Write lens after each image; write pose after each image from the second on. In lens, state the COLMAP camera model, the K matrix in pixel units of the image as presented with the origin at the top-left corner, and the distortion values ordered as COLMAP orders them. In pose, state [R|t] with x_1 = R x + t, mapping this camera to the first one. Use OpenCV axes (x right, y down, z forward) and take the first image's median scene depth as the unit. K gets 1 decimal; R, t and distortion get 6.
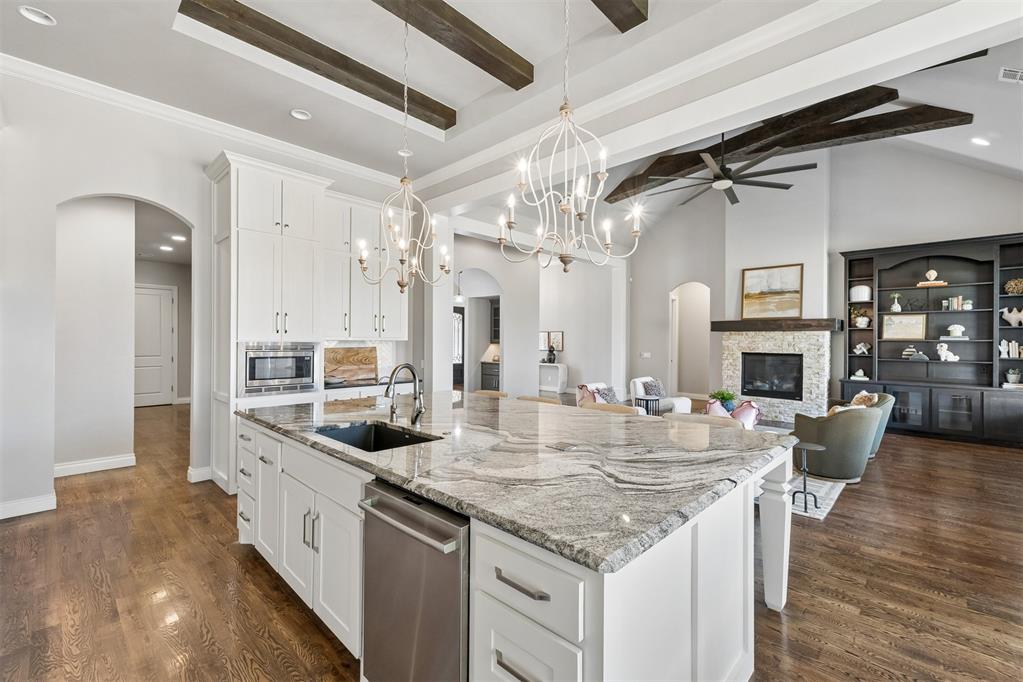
lens RADIAL K [[436.8, 0, 512.5], [0, 436.8, 339.7], [0, 0, 1]] dist [0.007561, -0.000291]
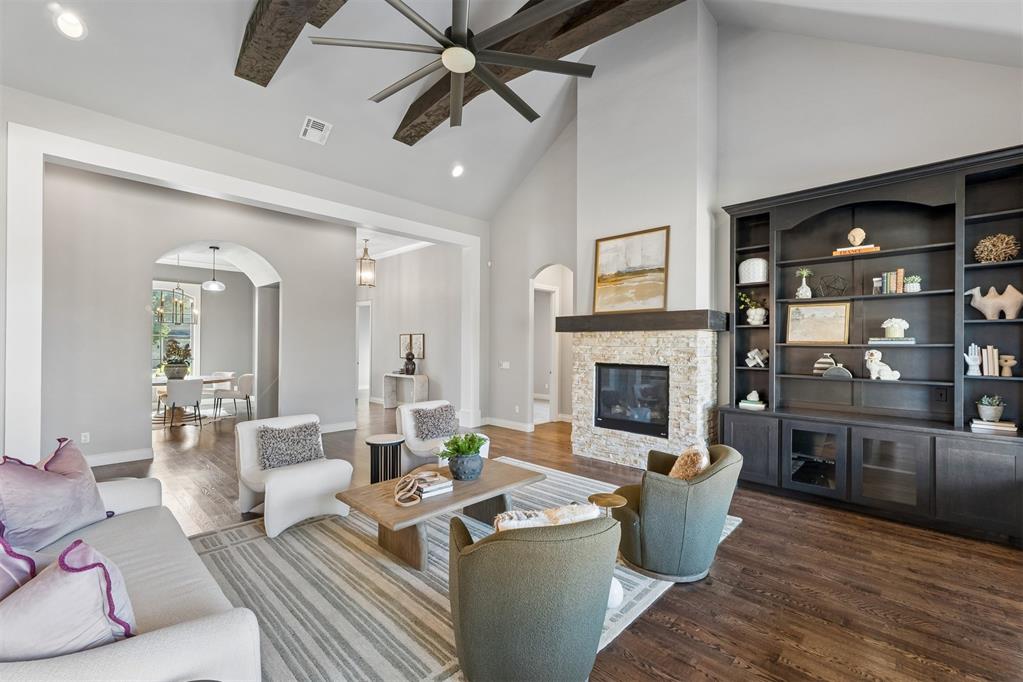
lens RADIAL K [[436.8, 0, 510.2], [0, 436.8, 343.0], [0, 0, 1]] dist [0.007561, -0.000291]
pose [[0.999922, 0.001440, -0.012370, 0.447754], [-0.001510, 0.999983, -0.005577, 0.002639], [0.012362, 0.005595, 0.999908, 0.363083]]
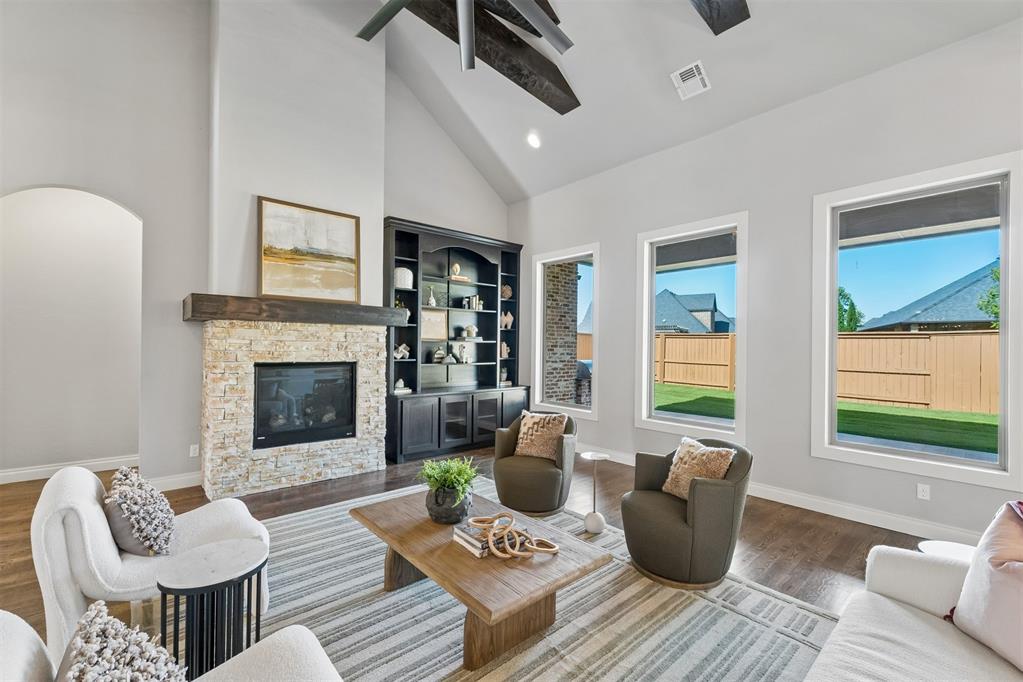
lens RADIAL K [[436.8, 0, 510.7], [0, 436.8, 342.5], [0, 0, 1]] dist [0.007561, -0.000291]
pose [[0.077612, 0.004475, 0.996974, 0.057806], [-0.007457, 0.999965, -0.003908, 0.006233], [-0.996956, -0.007131, 0.077643, 0.751894]]
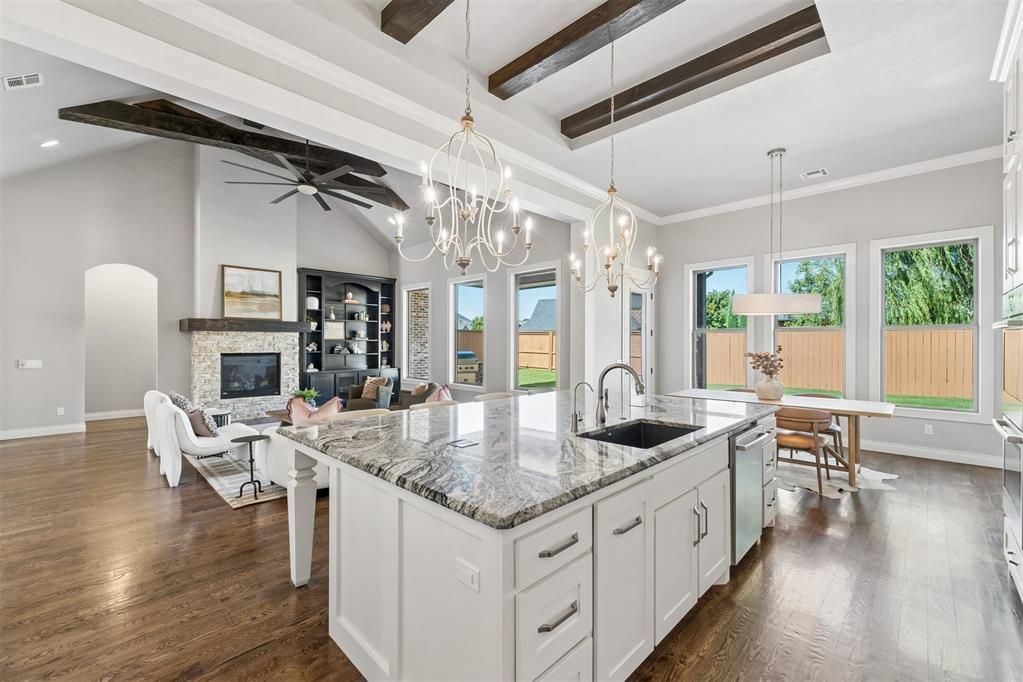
lens RADIAL K [[436.8, 0, 514.7], [0, 436.8, 340.0], [0, 0, 1]] dist [0.007561, -0.000291]
pose [[-0.002370, 0.001386, 0.999996, -0.463171], [0.002749, 0.999995, -0.001379, 0.003780], [-0.999993, 0.002746, -0.002374, 0.418649]]
